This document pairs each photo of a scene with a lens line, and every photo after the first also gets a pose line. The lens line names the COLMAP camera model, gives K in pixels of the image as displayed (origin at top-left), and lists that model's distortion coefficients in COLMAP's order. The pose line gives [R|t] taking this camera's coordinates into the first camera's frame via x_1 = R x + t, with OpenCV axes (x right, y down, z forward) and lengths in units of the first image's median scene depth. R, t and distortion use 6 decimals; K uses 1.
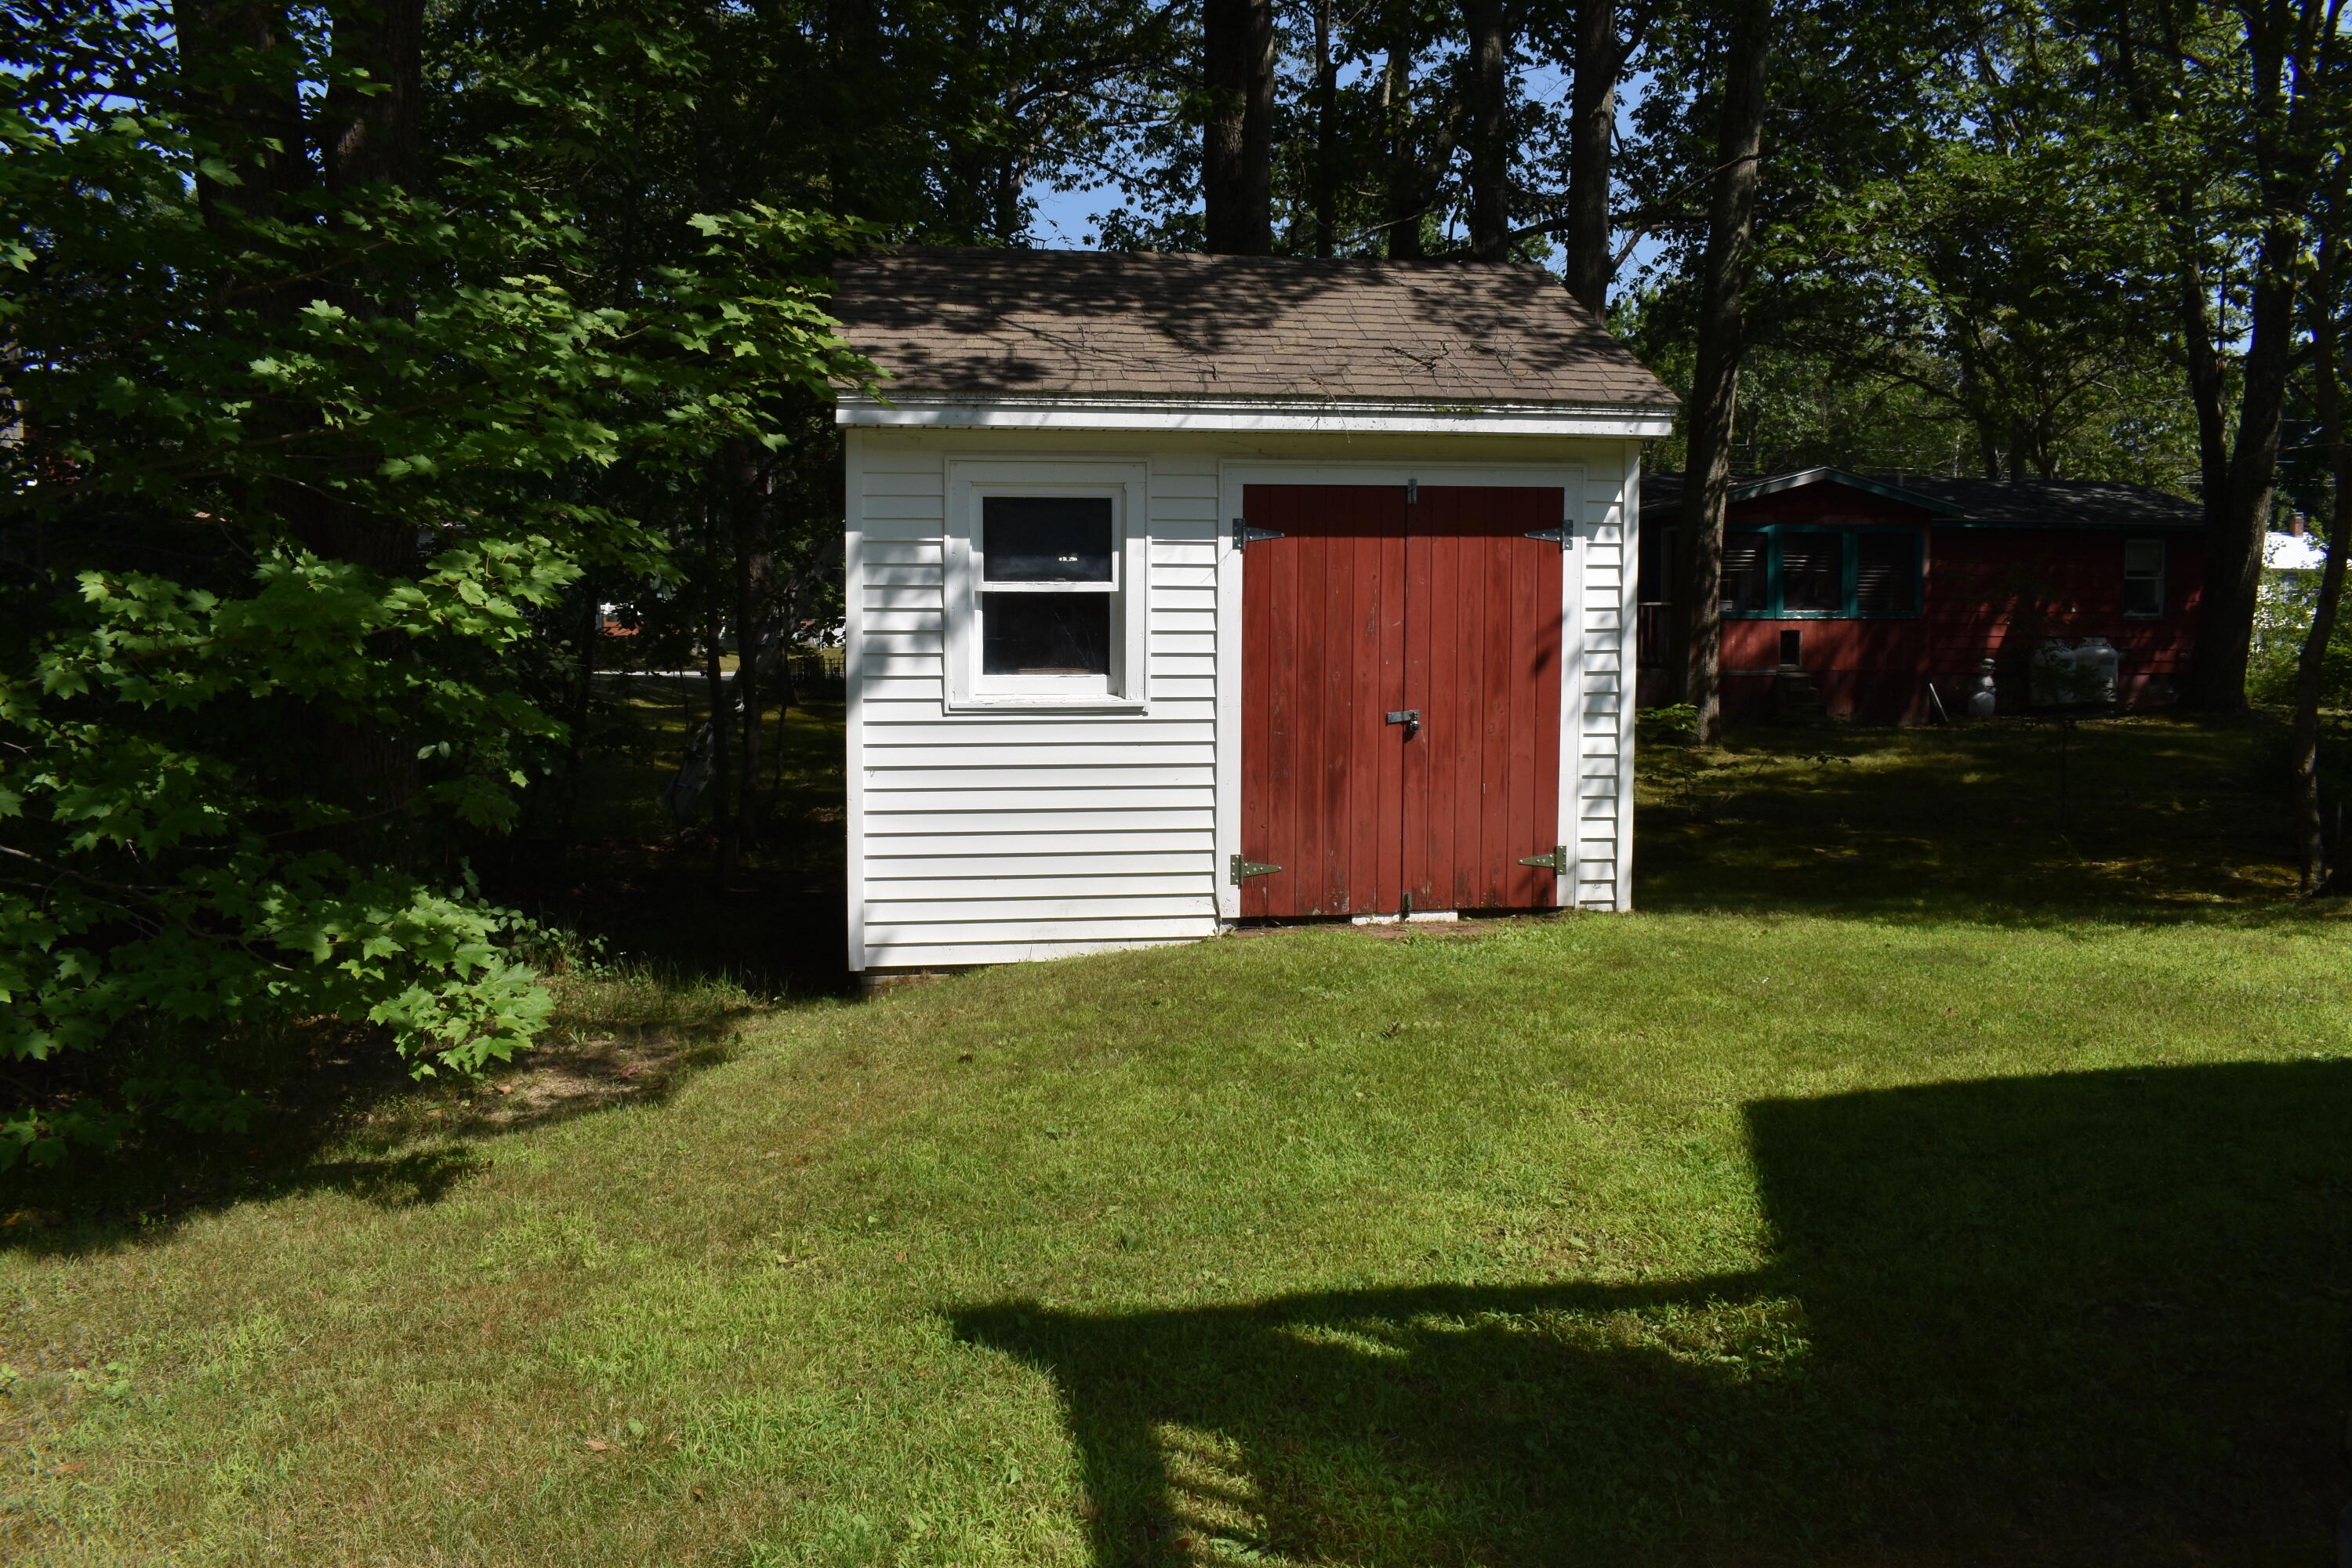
lens RADIAL K [[1845.5, 0, 1181.7], [0, 1845.5, 766.7], [0, 0, 1]] dist [-0.093318, 0.015825]
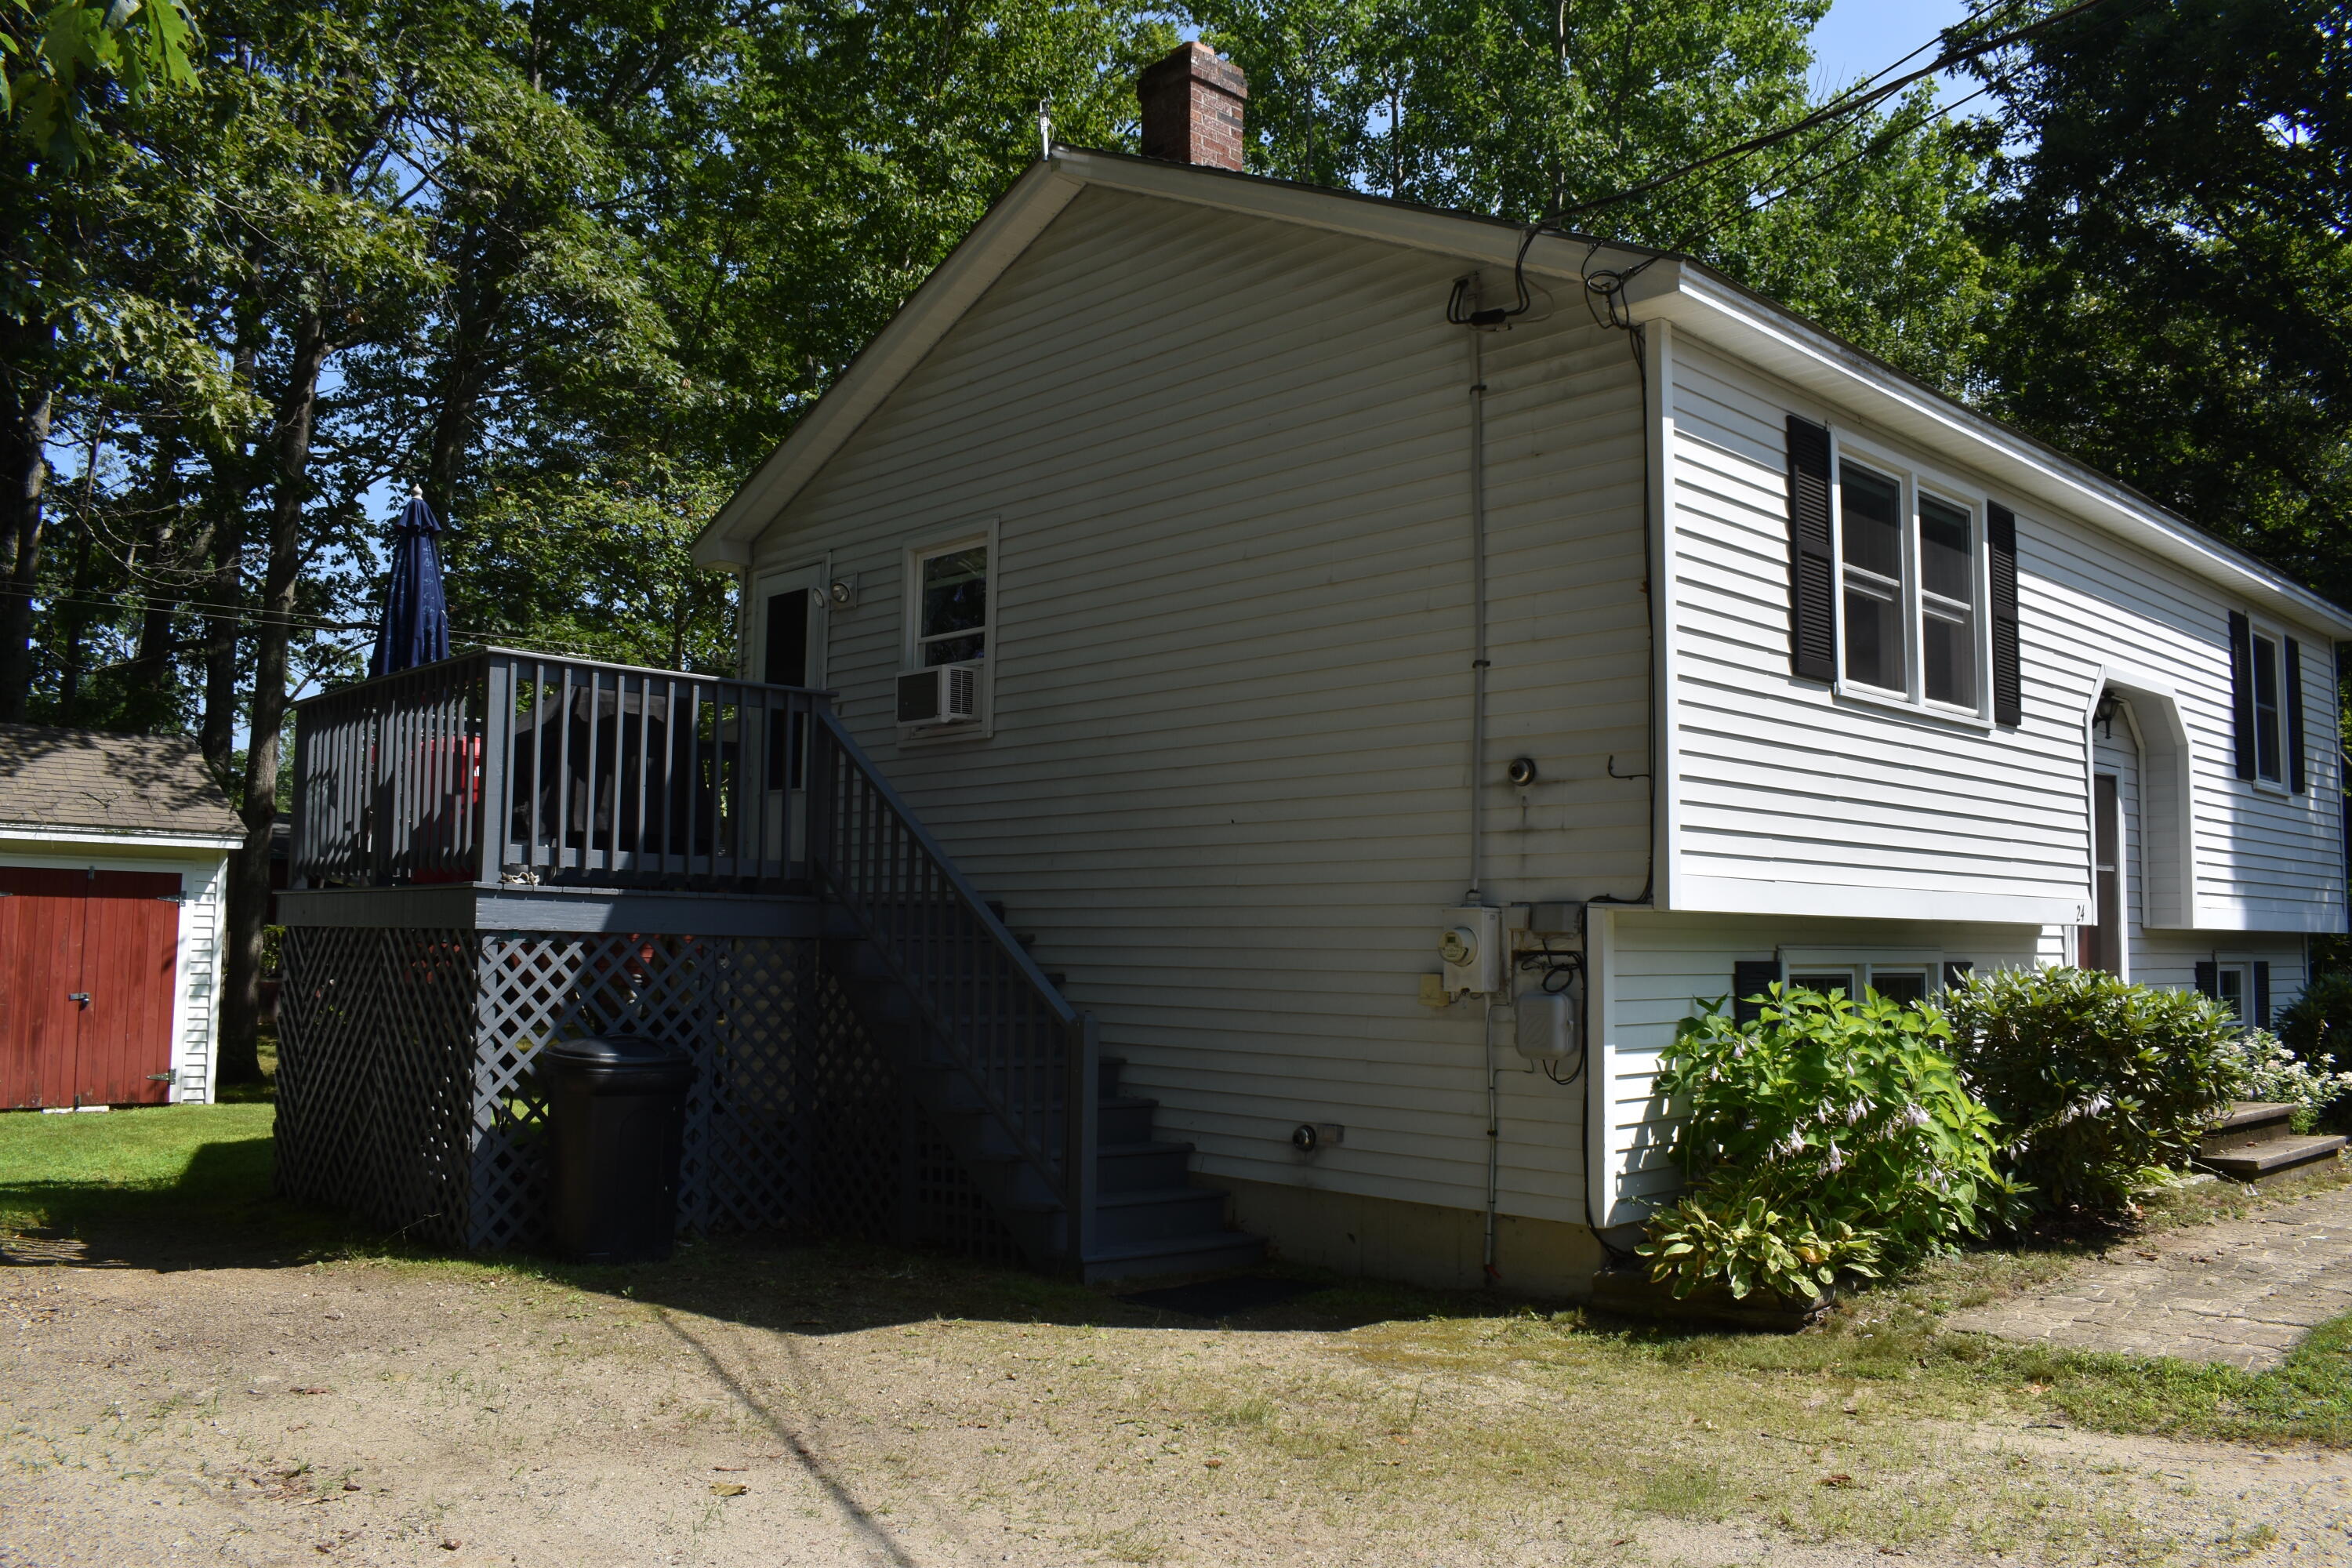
lens RADIAL K [[1845.5, 0, 1181.7], [0, 1845.5, 766.7], [0, 0, 1]] dist [-0.093318, 0.015825]
pose [[0.822713, 0.067501, 0.564435, 0.007448], [0.023487, 0.988041, -0.152395, 0.041460], [-0.567972, 0.138634, 0.811288, -1.051275]]
